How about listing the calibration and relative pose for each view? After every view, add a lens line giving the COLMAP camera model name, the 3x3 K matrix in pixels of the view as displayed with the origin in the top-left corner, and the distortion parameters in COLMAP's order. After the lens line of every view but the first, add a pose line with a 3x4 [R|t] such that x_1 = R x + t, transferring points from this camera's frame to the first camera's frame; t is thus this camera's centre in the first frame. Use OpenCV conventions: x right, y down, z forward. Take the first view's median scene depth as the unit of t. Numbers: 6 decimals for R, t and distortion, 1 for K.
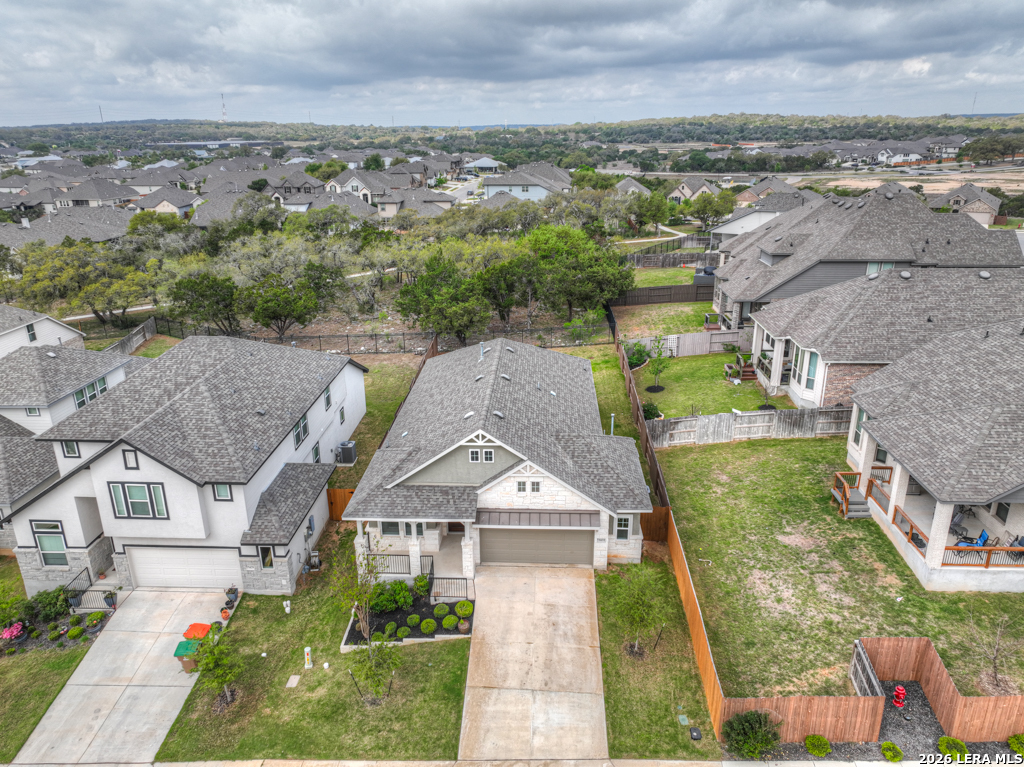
lens RADIAL K [[718.2, 0, 512.0], [0, 718.2, 383.5], [0, 0, 1]] dist [-0.006651, 0.023142]
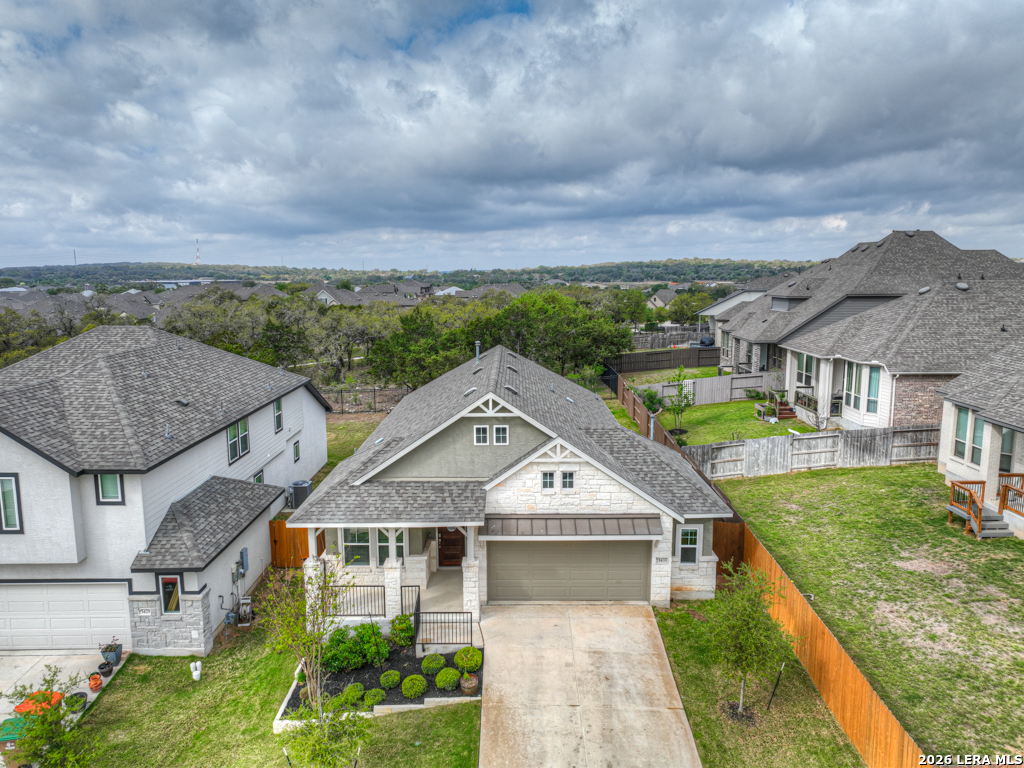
lens RADIAL K [[718.2, 0, 512.0], [0, 718.2, 384.0], [0, 0, 1]] dist [-0.006651, 0.023142]
pose [[0.998854, -0.002783, 0.047782, -0.053665], [0.011822, 0.981722, -0.189953, 0.179453], [-0.046380, 0.190300, 0.980630, 0.286932]]
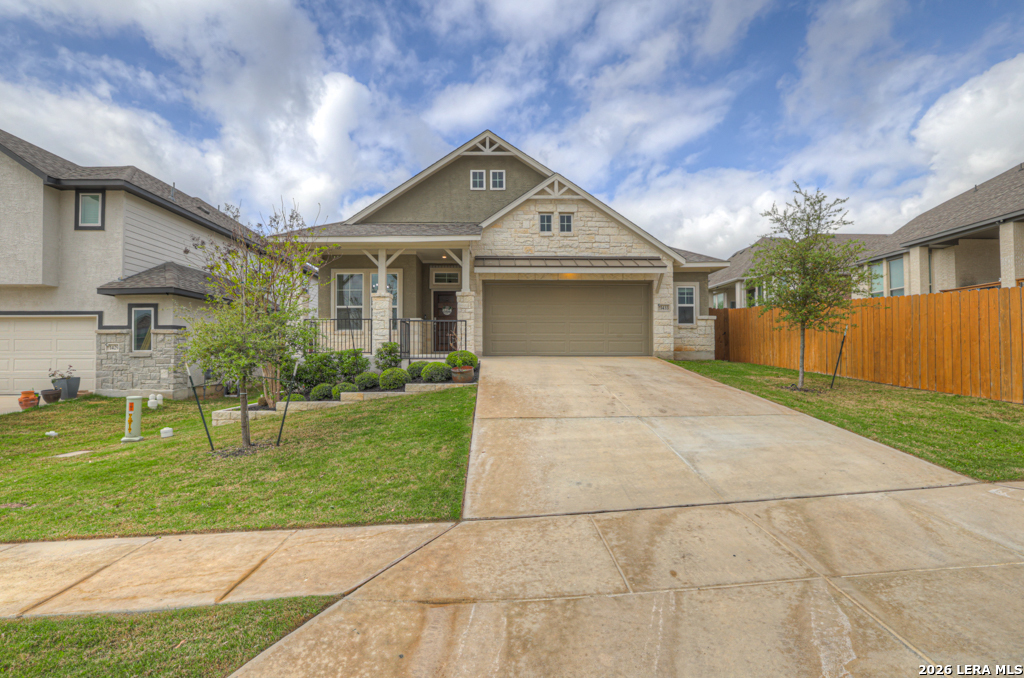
lens RADIAL K [[453.2, 0, 504.7], [0, 453.2, 354.0], [0, 0, 1]] dist [-0.054723, 0.021411]
pose [[0.997249, 0.005352, 0.073929, -0.055674], [0.020987, 0.936189, -0.350870, 0.401947], [-0.071089, 0.351456, 0.933501, 0.625247]]
